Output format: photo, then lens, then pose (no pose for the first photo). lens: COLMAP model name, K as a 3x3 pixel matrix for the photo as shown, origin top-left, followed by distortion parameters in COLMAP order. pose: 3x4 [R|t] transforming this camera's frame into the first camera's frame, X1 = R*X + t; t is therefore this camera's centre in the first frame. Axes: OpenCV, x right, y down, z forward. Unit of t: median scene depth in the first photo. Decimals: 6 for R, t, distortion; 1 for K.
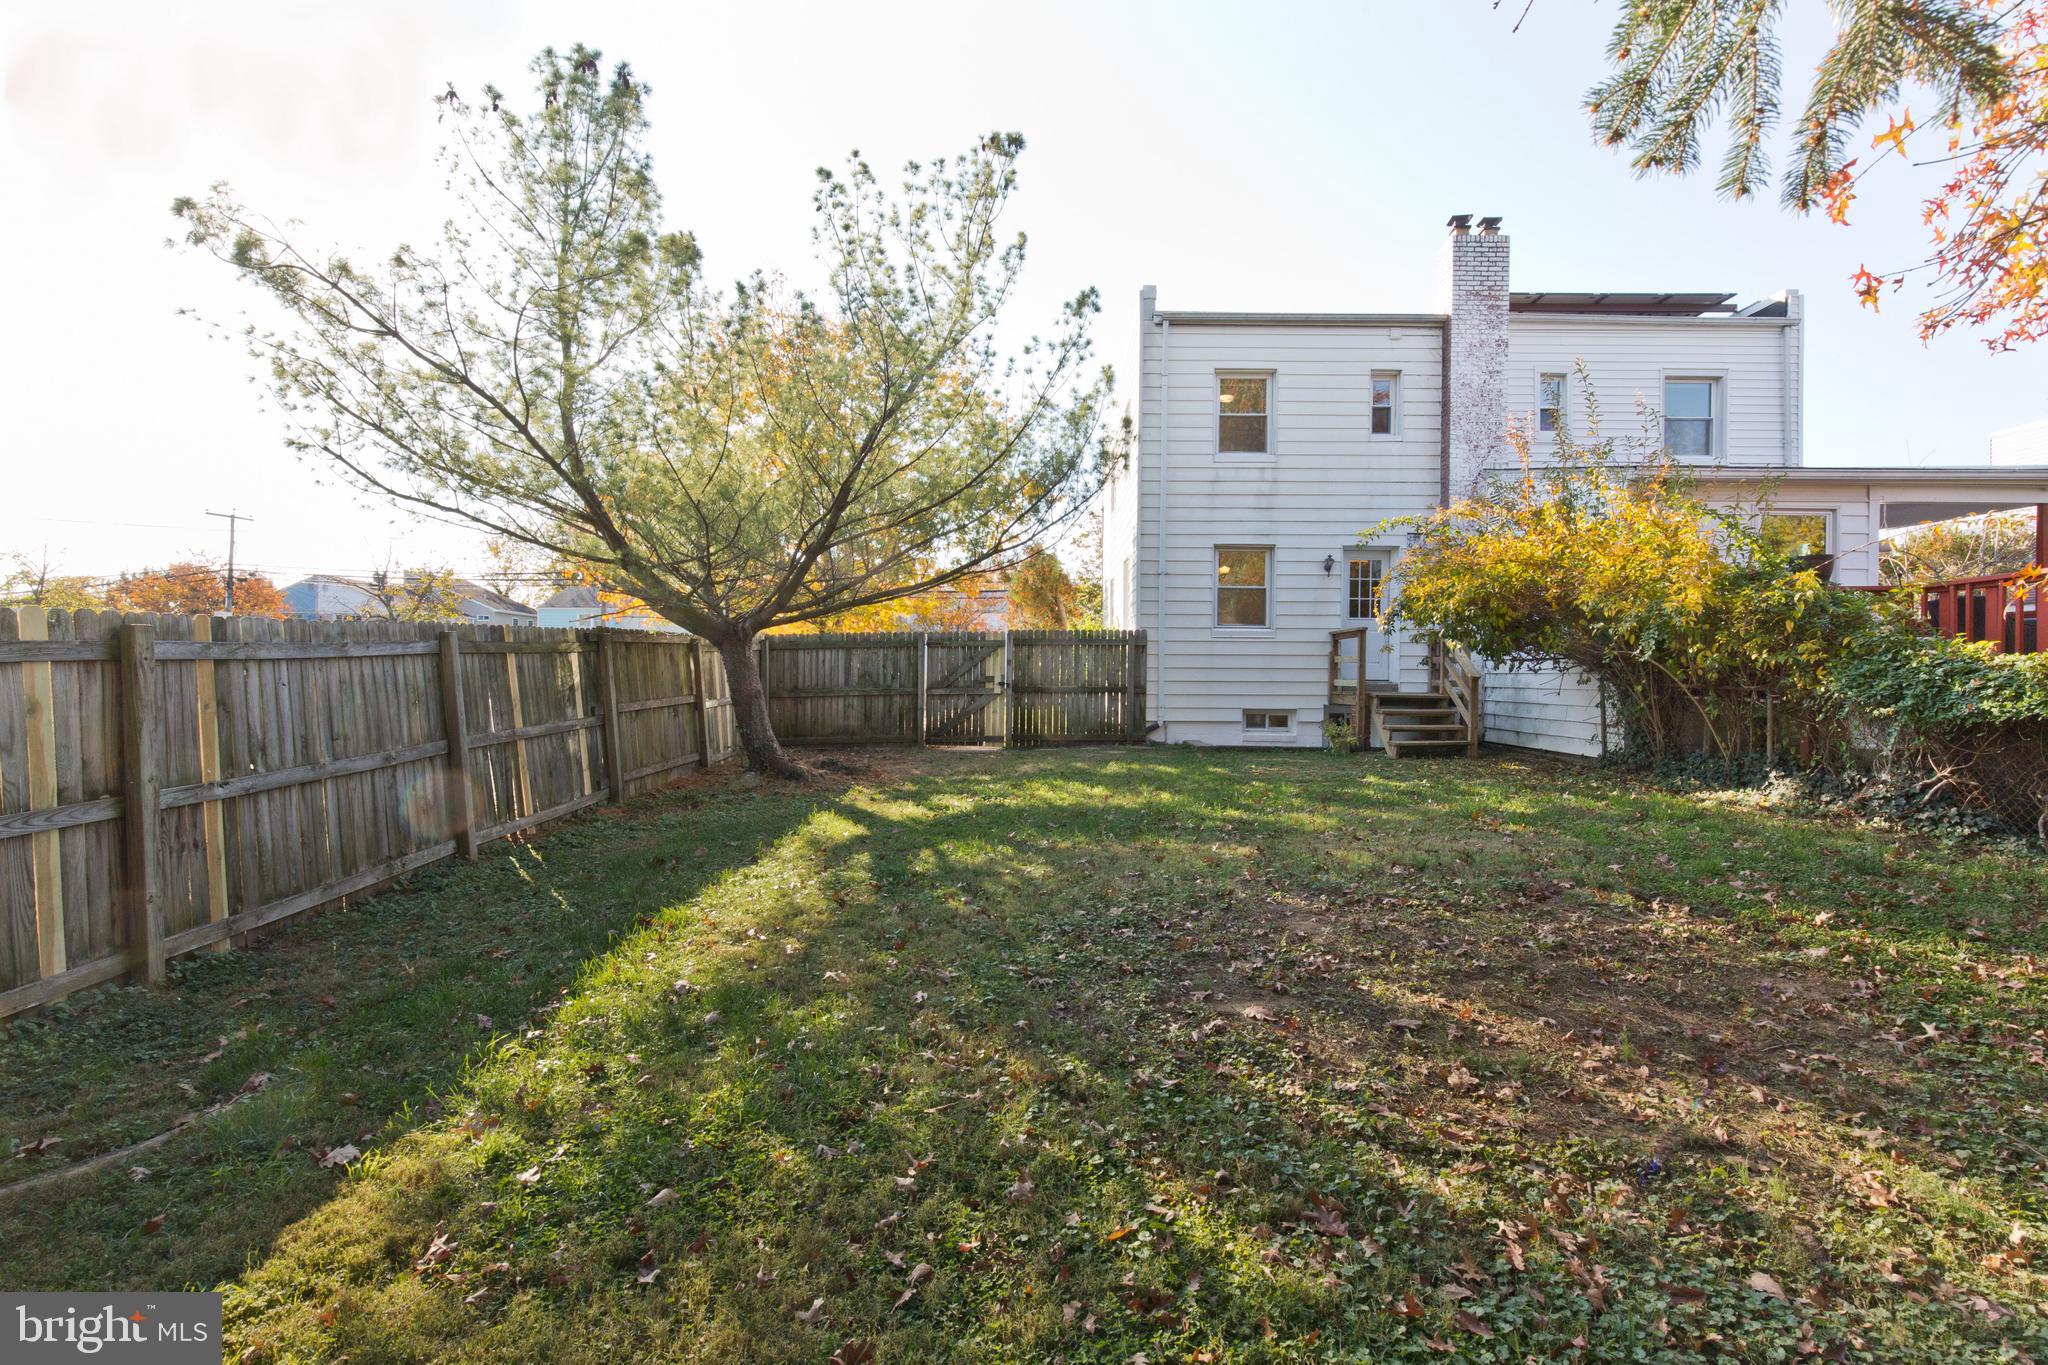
lens RADIAL K [[917.8, 0, 1029.2], [0, 917.8, 675.8], [0, 0, 1]] dist [0.000065, -0.000161]
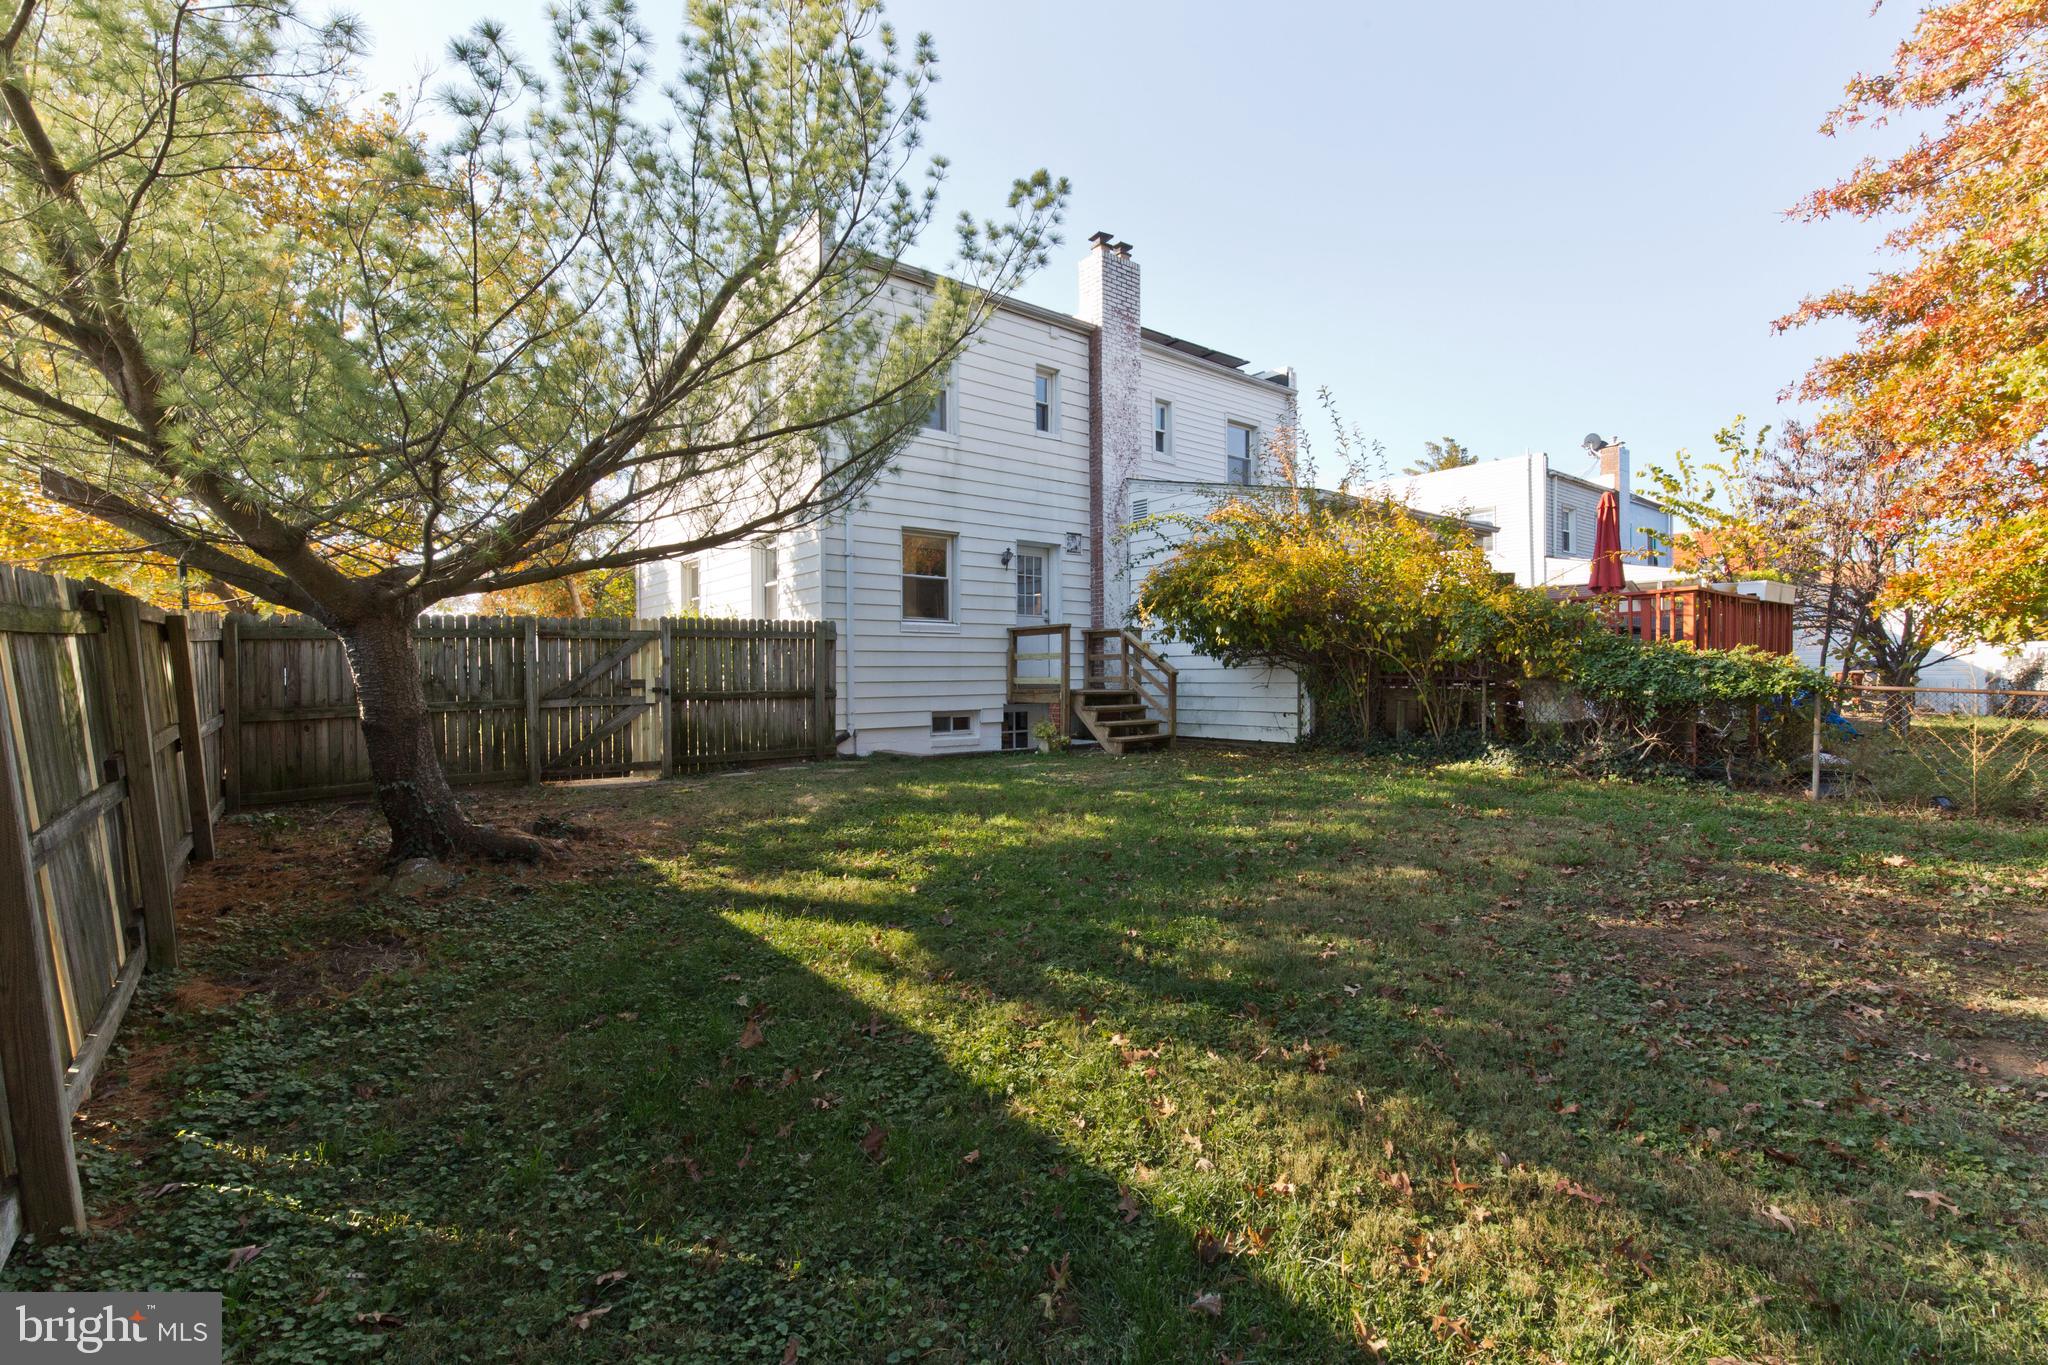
lens RADIAL K [[917.8, 0, 1029.2], [0, 917.8, 675.8], [0, 0, 1]] dist [0.000065, -0.000161]
pose [[0.781829, -0.012642, 0.623365, -0.254312], [0.013509, 0.999903, 0.003335, -0.000978], [-0.623347, 0.005814, 0.781924, 0.234689]]
